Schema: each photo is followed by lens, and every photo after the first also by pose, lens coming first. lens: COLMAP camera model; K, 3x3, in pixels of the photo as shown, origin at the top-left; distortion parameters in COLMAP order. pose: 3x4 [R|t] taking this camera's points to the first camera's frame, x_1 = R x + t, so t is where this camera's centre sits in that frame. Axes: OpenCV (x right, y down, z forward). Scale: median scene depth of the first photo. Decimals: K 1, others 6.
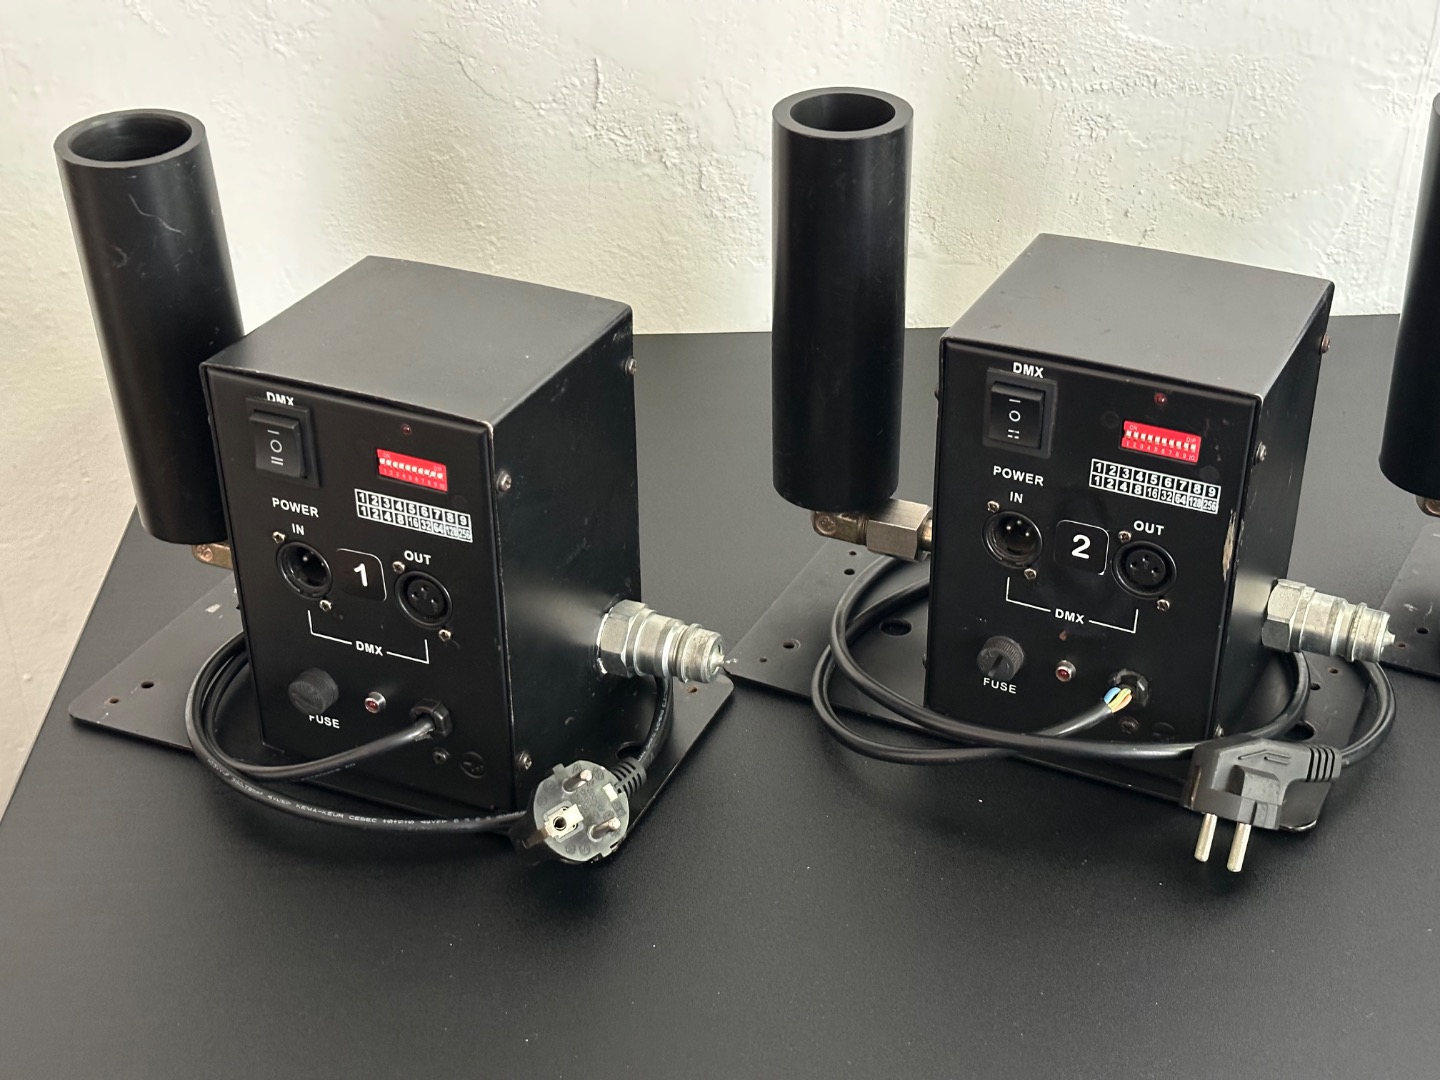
lens RADIAL K [[1999.7, 0, 724.3], [0, 1999.7, 551.8], [0, 0, 1]] dist [0.077087, 0.000000]
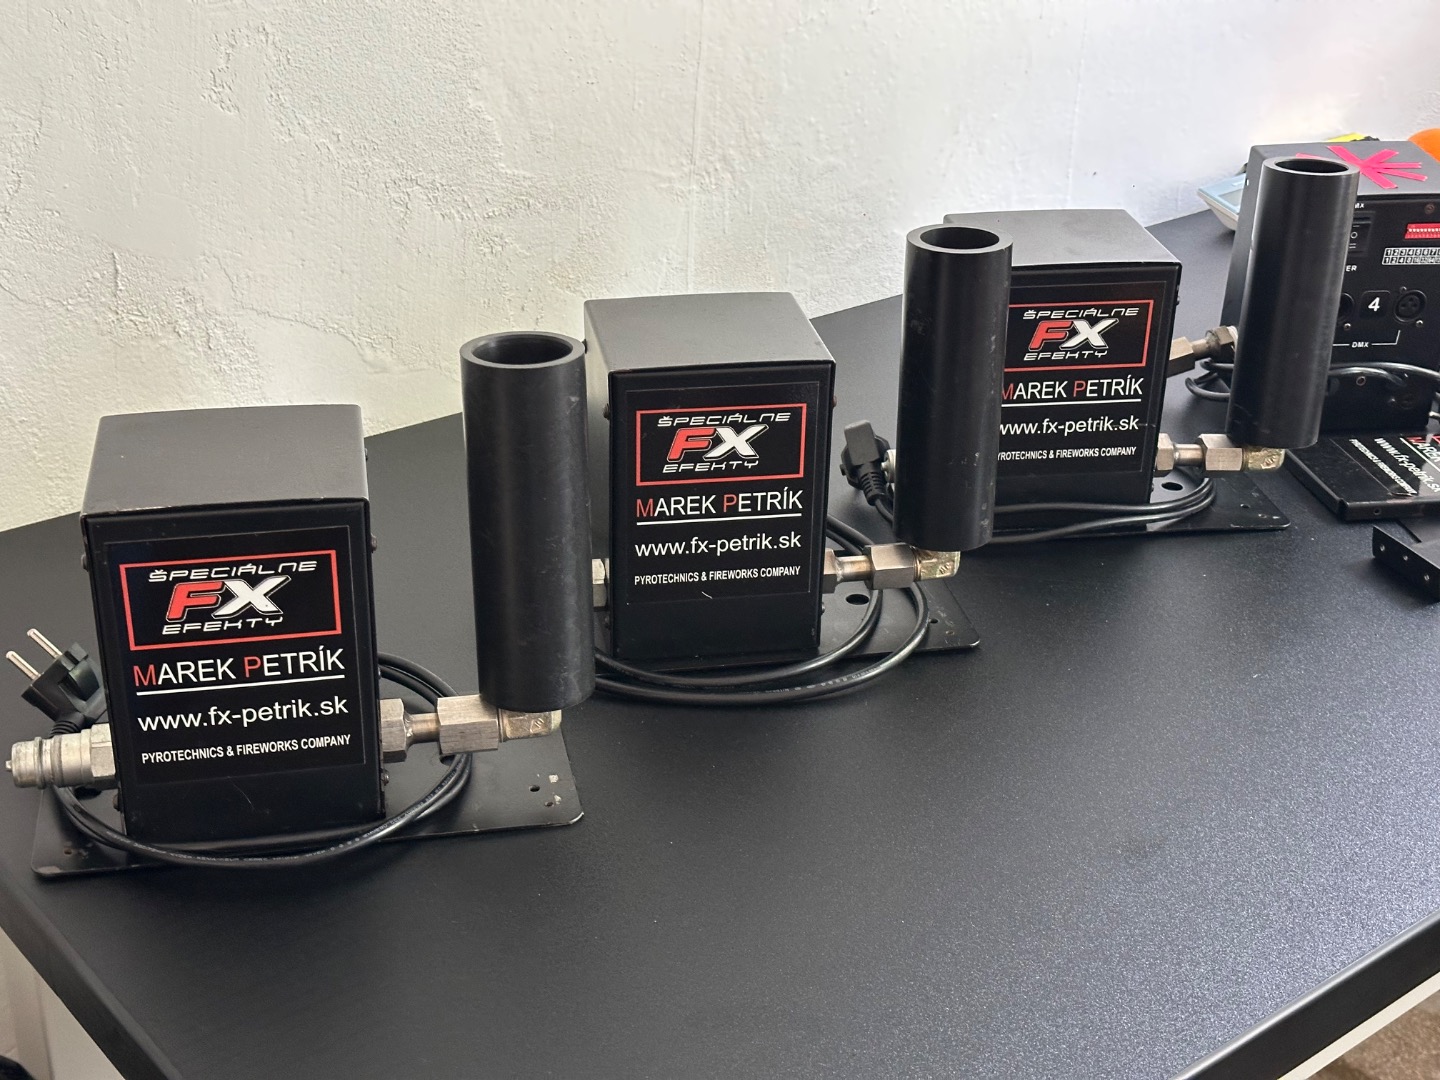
lens RADIAL K [[1999.7, 0, 727.0], [0, 1999.7, 551.5], [0, 0, 1]] dist [0.077087, 0.000000]
pose [[0.790467, -0.244947, 0.561394, -0.467227], [0.292967, 0.956111, 0.004659, 0.011533], [-0.537896, 0.160787, 0.827536, -0.098114]]
